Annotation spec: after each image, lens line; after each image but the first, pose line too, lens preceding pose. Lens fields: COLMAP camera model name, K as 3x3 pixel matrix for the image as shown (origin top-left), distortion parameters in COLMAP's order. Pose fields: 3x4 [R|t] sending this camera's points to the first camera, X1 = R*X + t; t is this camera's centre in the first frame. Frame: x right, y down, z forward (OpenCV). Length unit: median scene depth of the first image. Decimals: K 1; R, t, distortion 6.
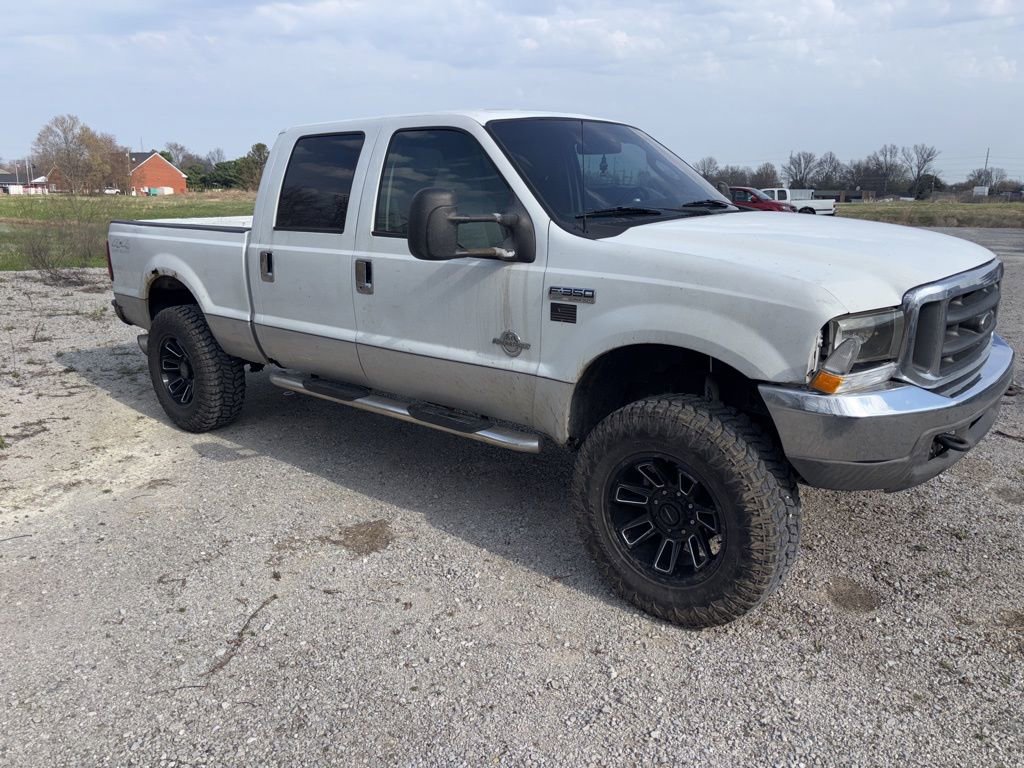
lens RADIAL K [[768.8, 0, 519.4], [0, 768.8, 380.3], [0, 0, 1]] dist [0.044547, -0.048275]
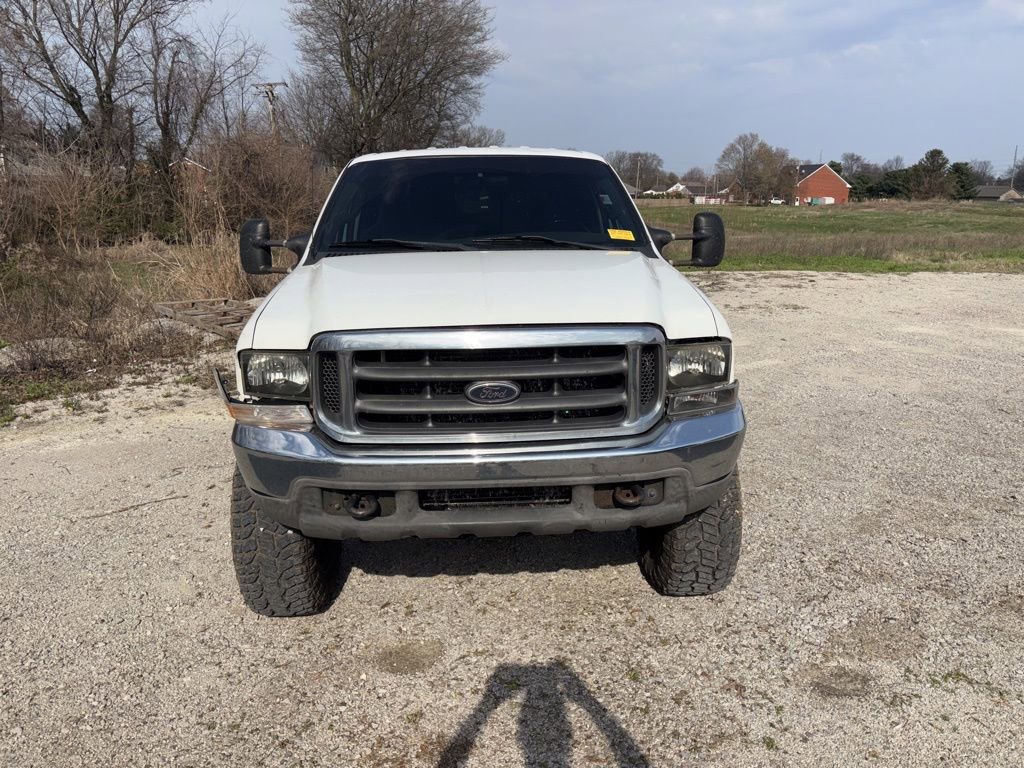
lens RADIAL K [[768.8, 0, 515.9], [0, 768.8, 383.4], [0, 0, 1]] dist [0.044547, -0.048275]
pose [[0.692580, 0.167451, -0.701636, 1.017003], [-0.172910, 0.982863, 0.063890, -0.120343], [0.700311, 0.077071, 0.709665, 0.355922]]
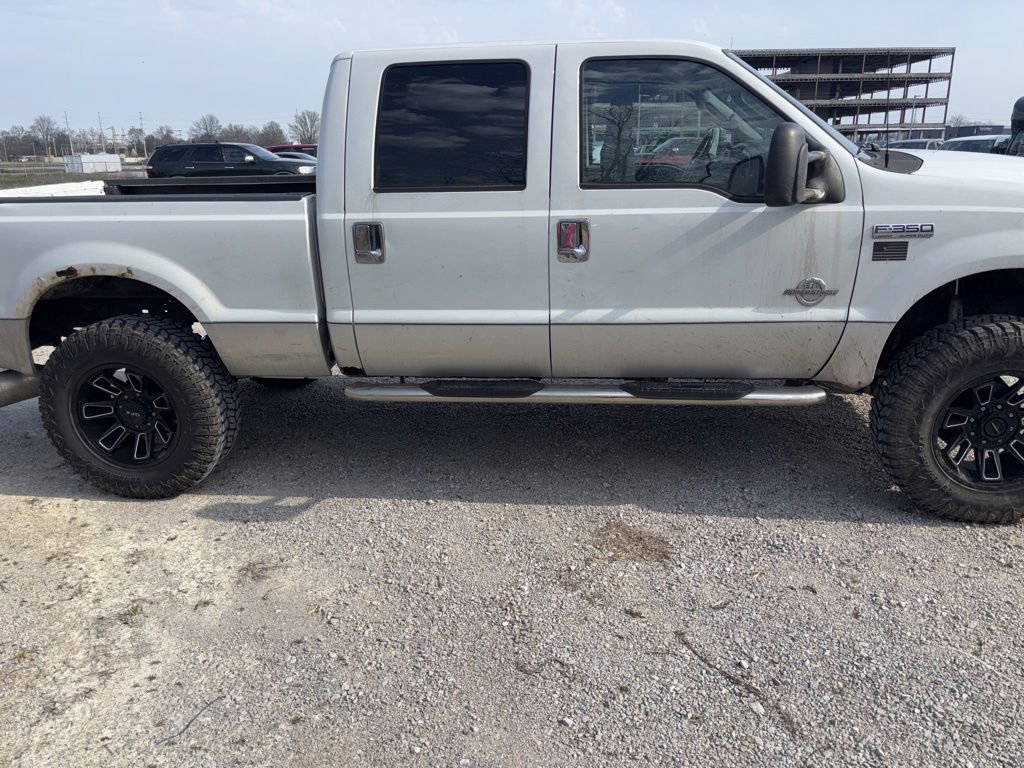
lens RADIAL K [[768.8, 0, 518.3], [0, 768.8, 389.2], [0, 0, 1]] dist [0.044547, -0.048275]
pose [[0.828065, -0.186123, 0.528836, -0.777724], [0.154744, 0.982519, 0.103493, -0.079387], [-0.538854, -0.003865, 0.842390, 0.372022]]
